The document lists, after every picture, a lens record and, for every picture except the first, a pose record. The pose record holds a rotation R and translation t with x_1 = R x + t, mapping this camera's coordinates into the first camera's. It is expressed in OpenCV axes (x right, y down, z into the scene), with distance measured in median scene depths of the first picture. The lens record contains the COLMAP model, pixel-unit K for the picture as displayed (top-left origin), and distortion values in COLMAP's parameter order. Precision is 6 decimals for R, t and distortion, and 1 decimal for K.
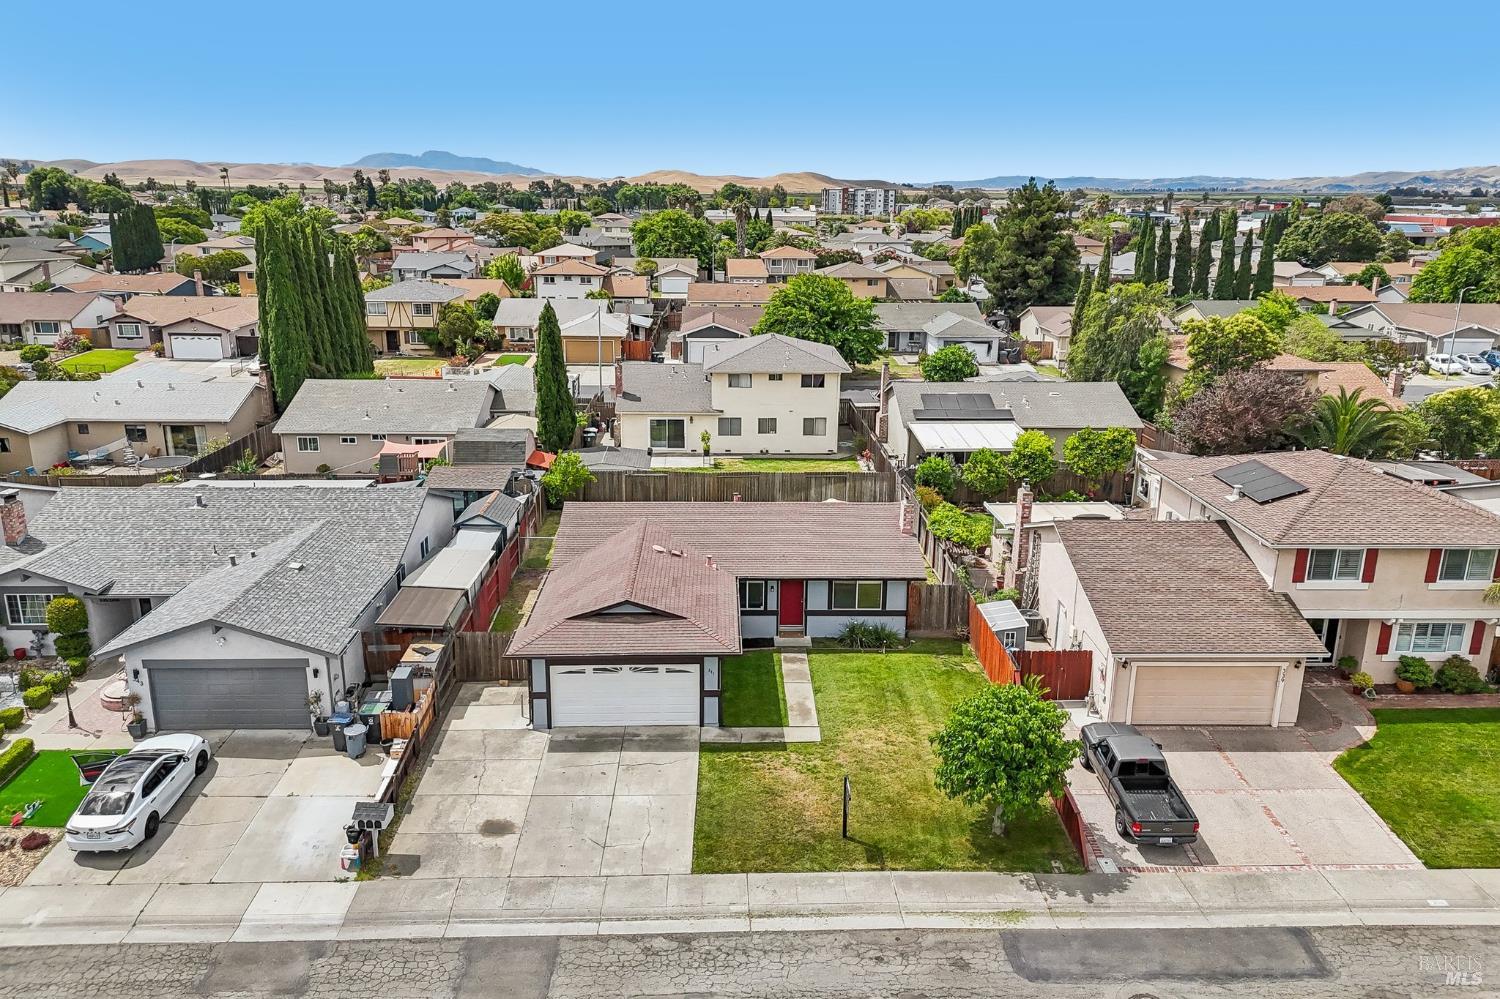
lens RADIAL K [[1102.0, 0, 751.8], [0, 1102.0, 505.3], [0, 0, 1]] dist [0.072989, -0.074624]
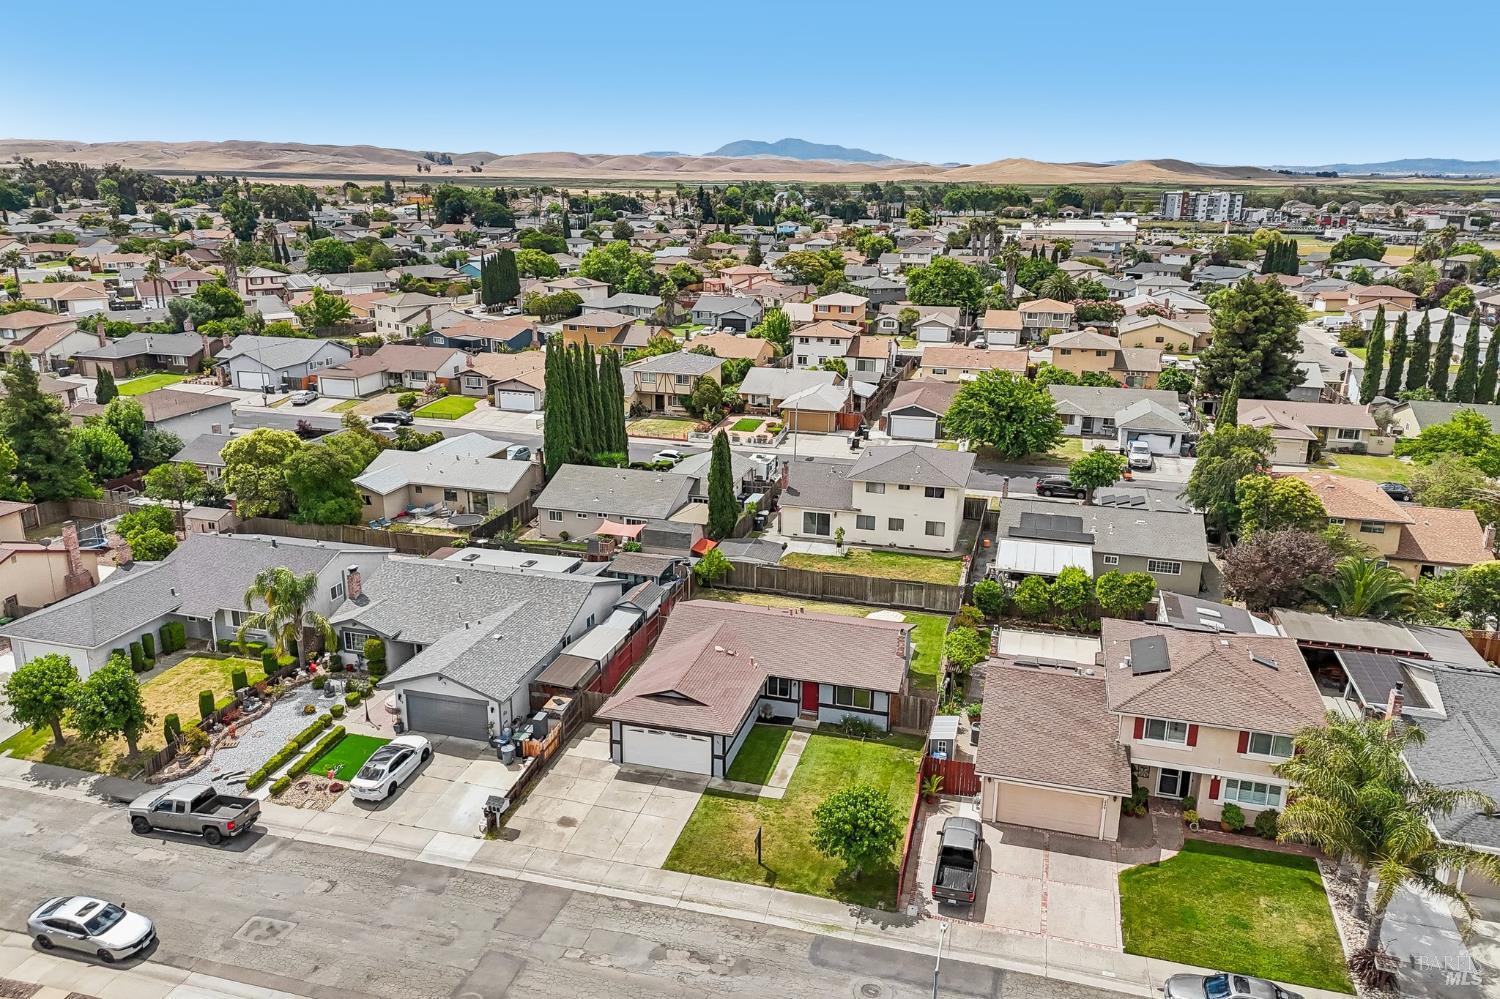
lens RADIAL K [[1102.0, 0, 750.7], [0, 1102.0, 506.5], [0, 0, 1]] dist [0.072989, -0.074624]
pose [[0.955708, 0.085612, -0.281589, 0.382562], [-0.082022, 0.996329, 0.024534, -0.205280], [0.282655, -0.000351, 0.959222, -0.442613]]
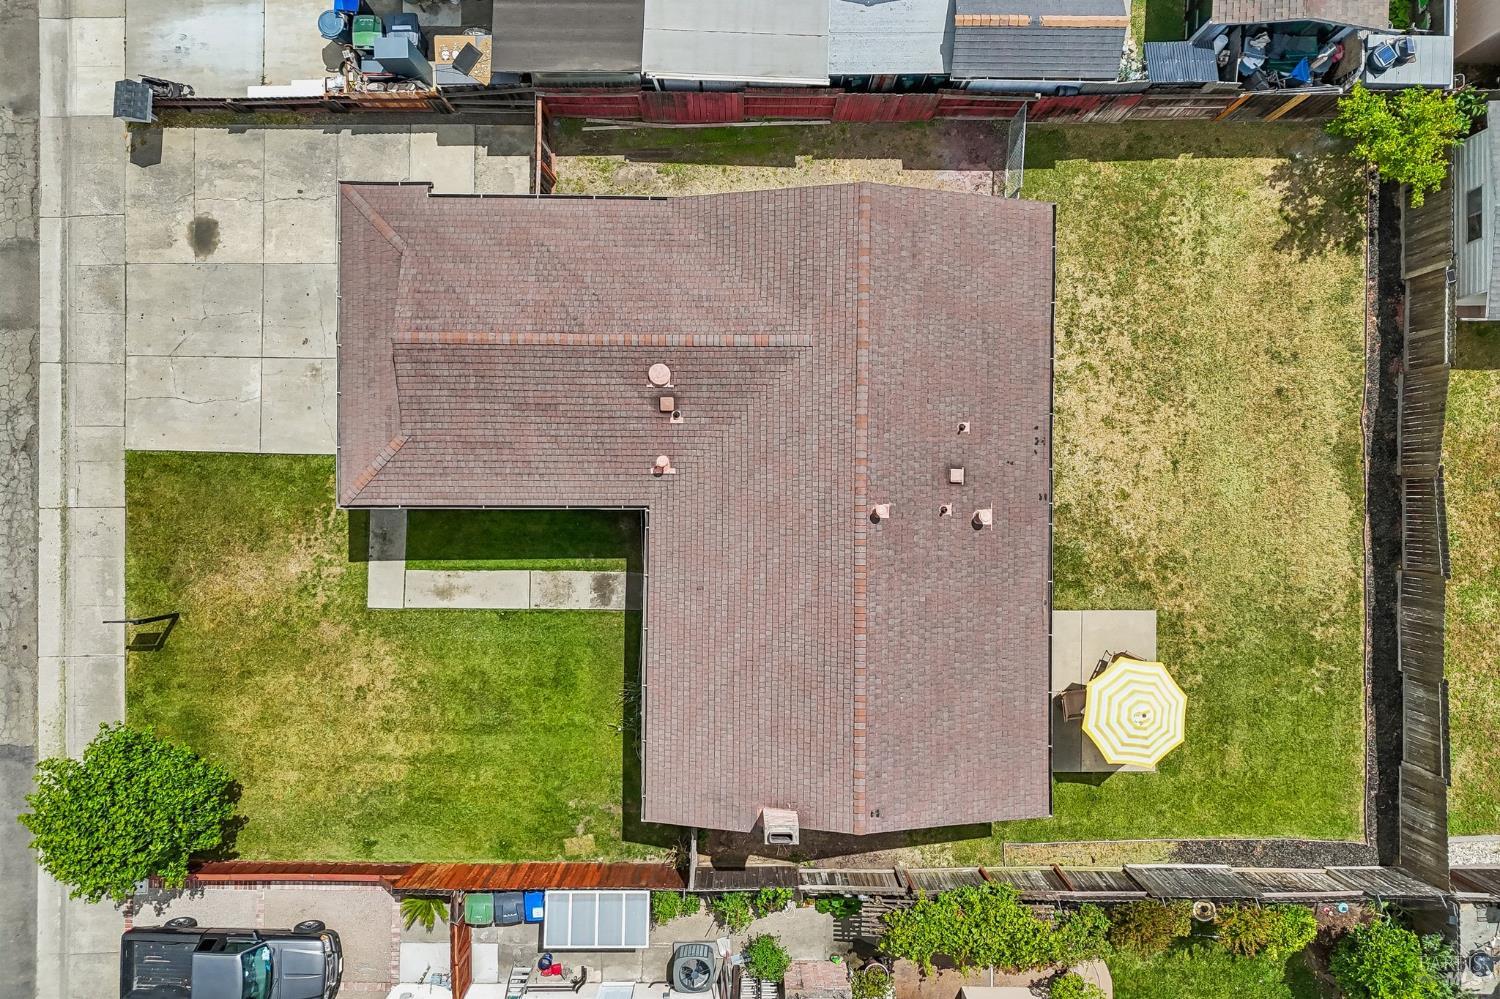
lens RADIAL K [[1102.0, 0, 750.1], [0, 1102.0, 501.7], [0, 0, 1]] dist [0.072989, -0.074624]
pose [[-0.032964, 0.999449, -0.003883, -0.017722], [-0.289896, -0.005843, 0.957040, -0.576513], [0.956490, 0.032674, 0.289929, 0.937020]]
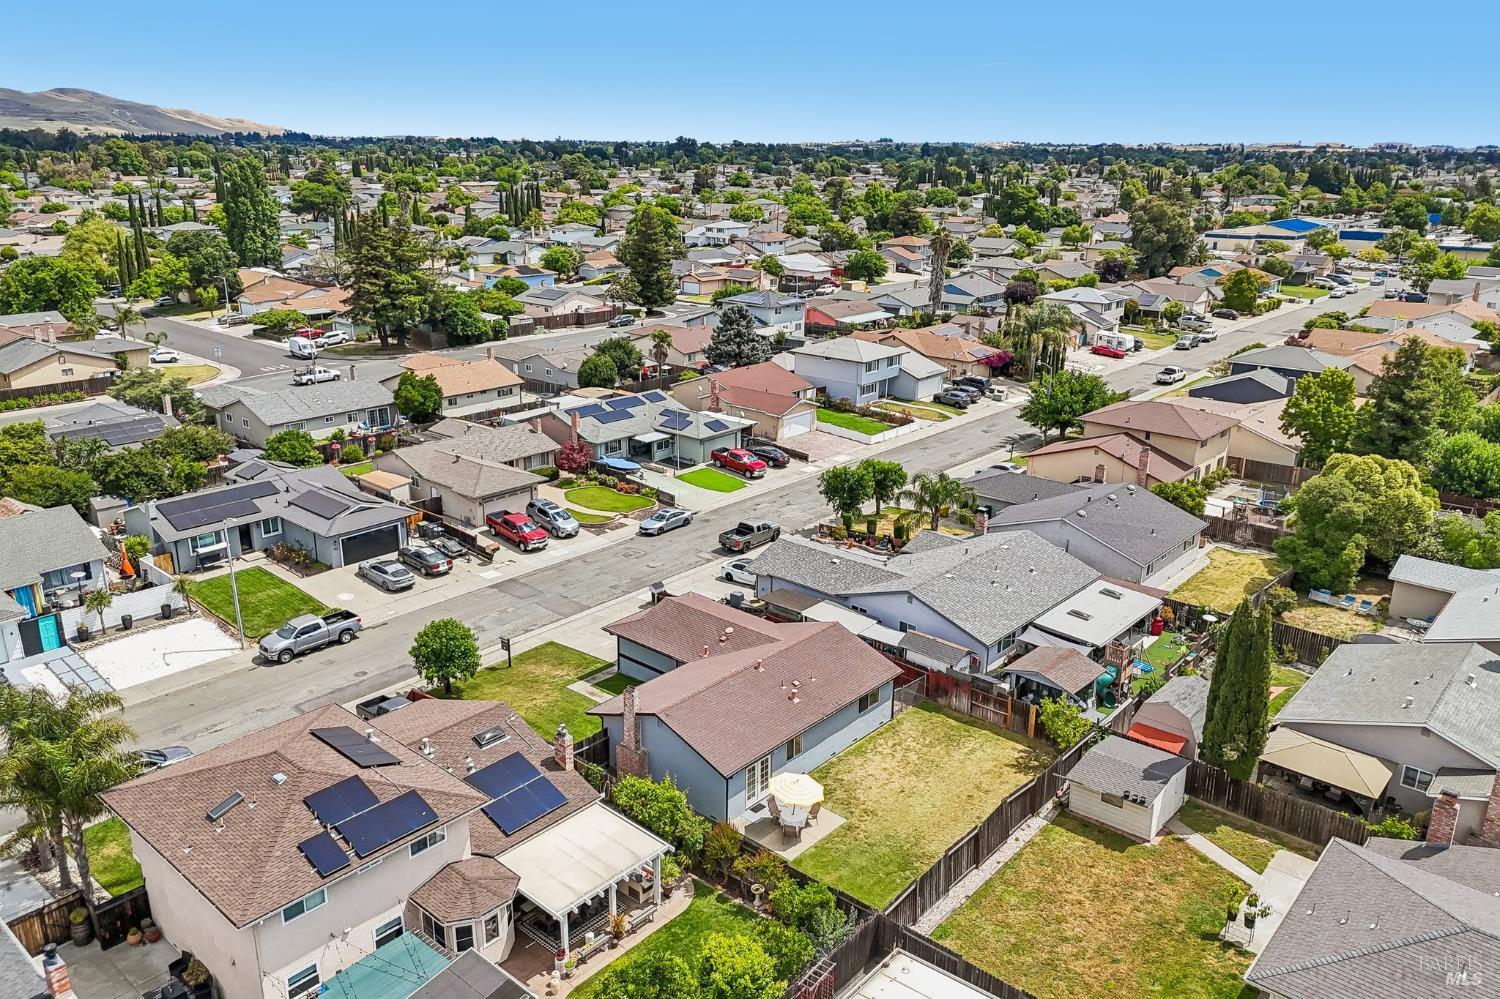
lens RADIAL K [[1102.0, 0, 752.0], [0, 1102.0, 506.2], [0, 0, 1]] dist [0.072989, -0.074624]
pose [[-0.681393, 0.214013, -0.699930, 0.958719], [-0.215427, 0.855293, 0.471238, -0.866908], [0.699497, 0.471882, -0.536686, 1.856739]]
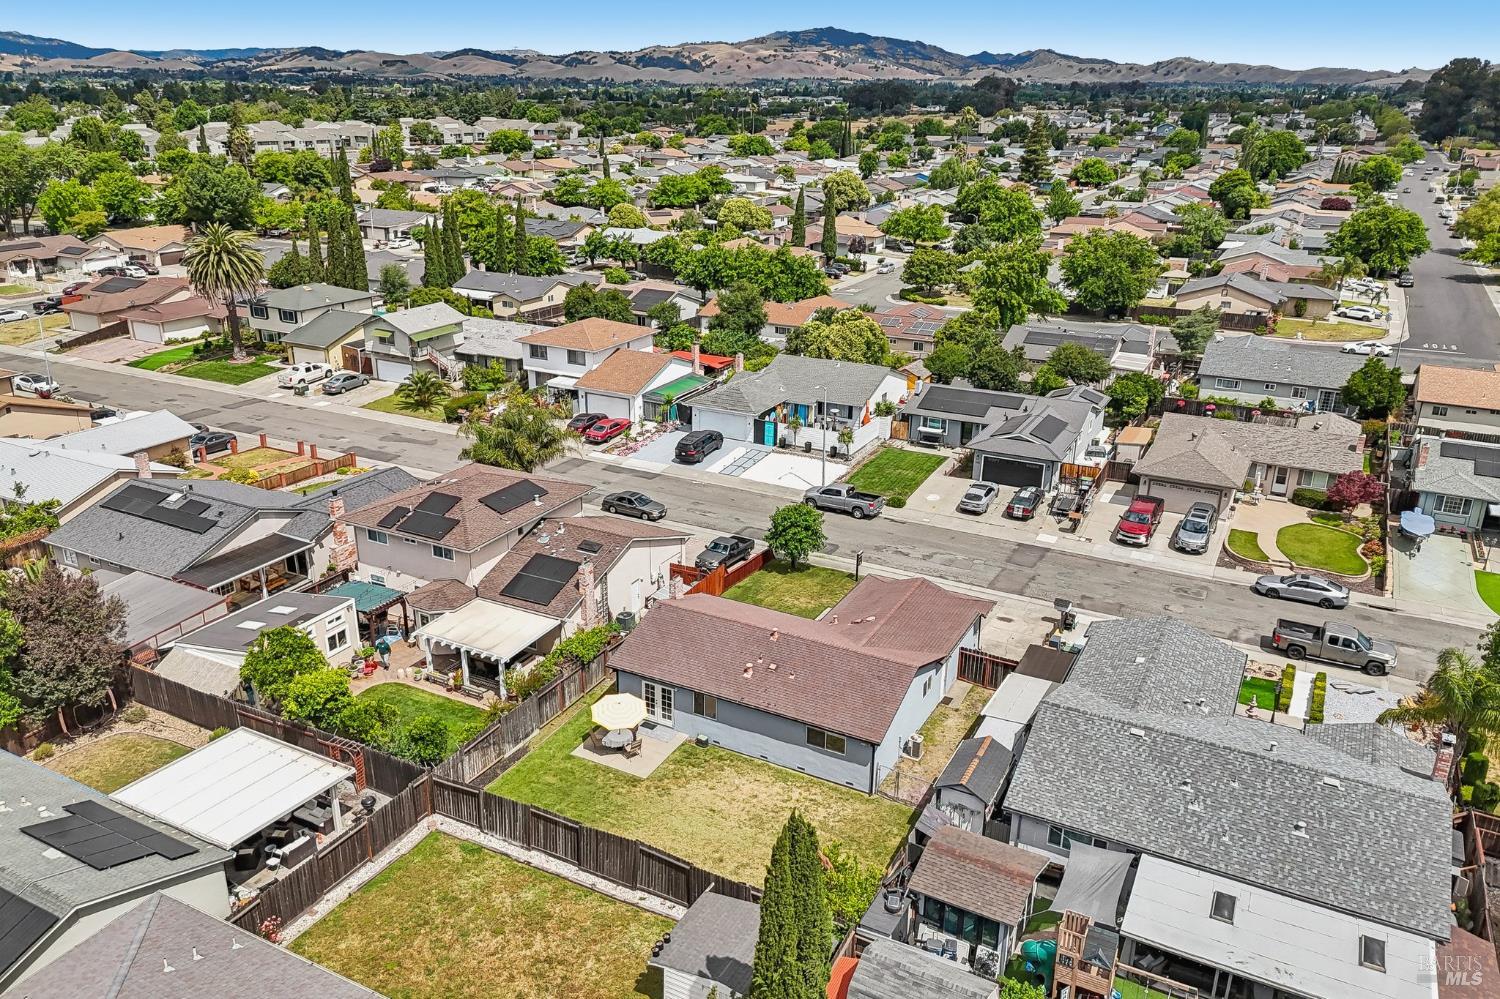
lens RADIAL K [[1102.0, 0, 745.1], [0, 1102.0, 501.7], [0, 0, 1]] dist [0.072989, -0.074624]
pose [[-0.869022, -0.188319, 0.457533, -0.575601], [0.120766, 0.816029, 0.565254, -0.913630], [-0.479808, 0.546473, -0.686404, 2.046664]]
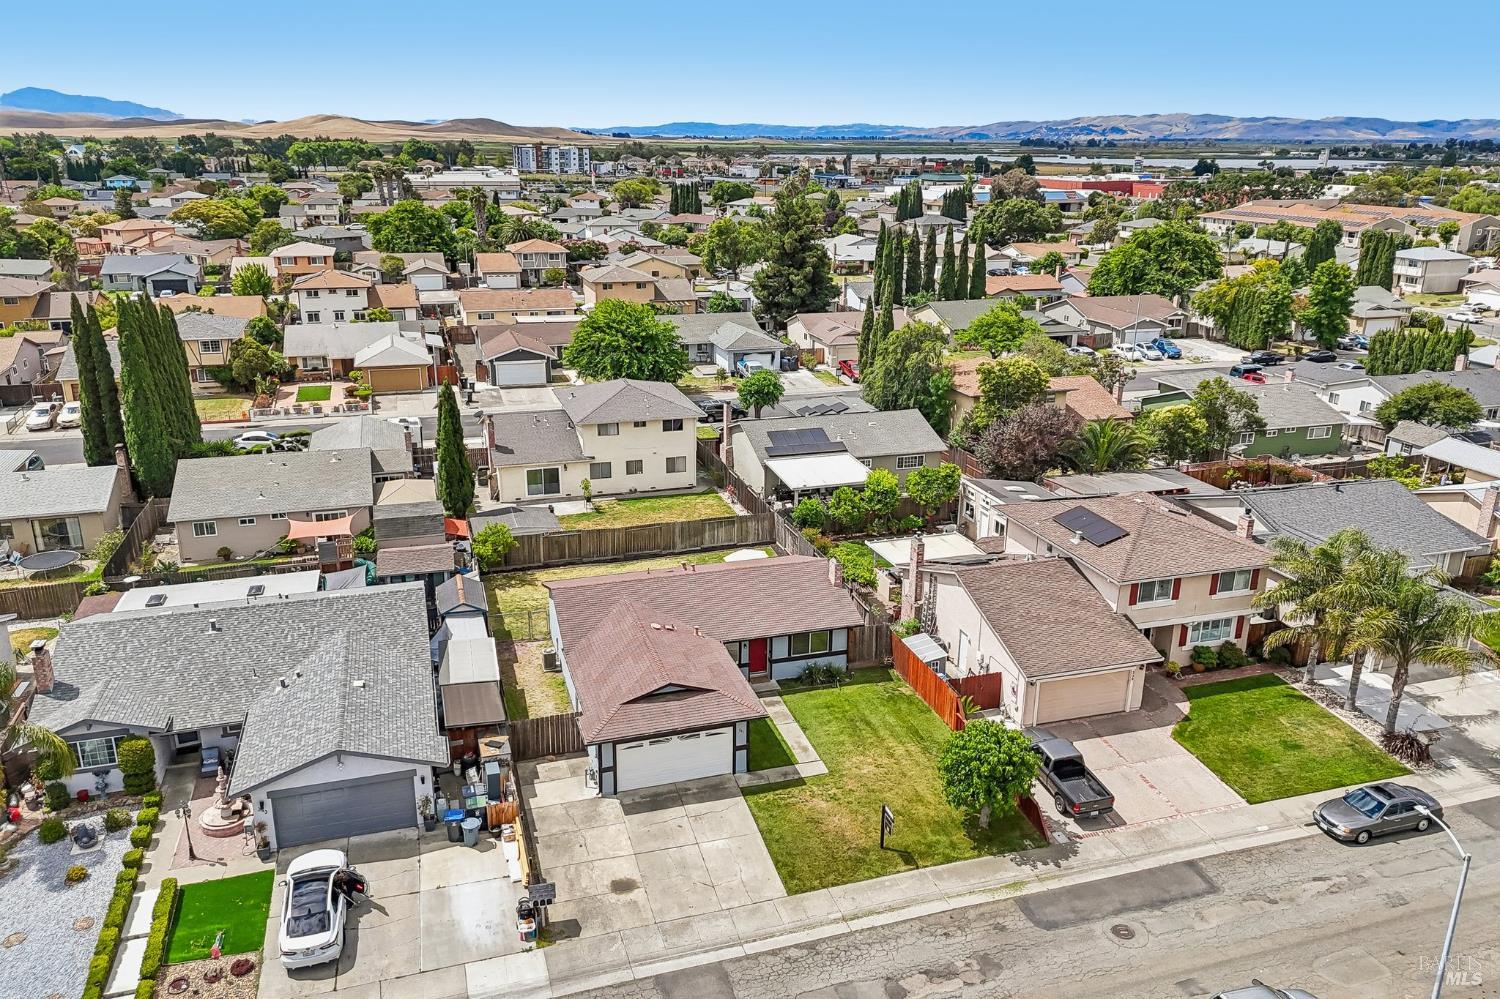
lens RADIAL K [[1102.0, 0, 752.3], [0, 1102.0, 504.2], [0, 0, 1]] dist [0.072989, -0.074624]
pose [[0.961937, -0.086415, 0.259250, -0.303587], [0.075008, 0.995742, 0.053594, -0.160596], [-0.262777, -0.032108, 0.964322, -0.198909]]
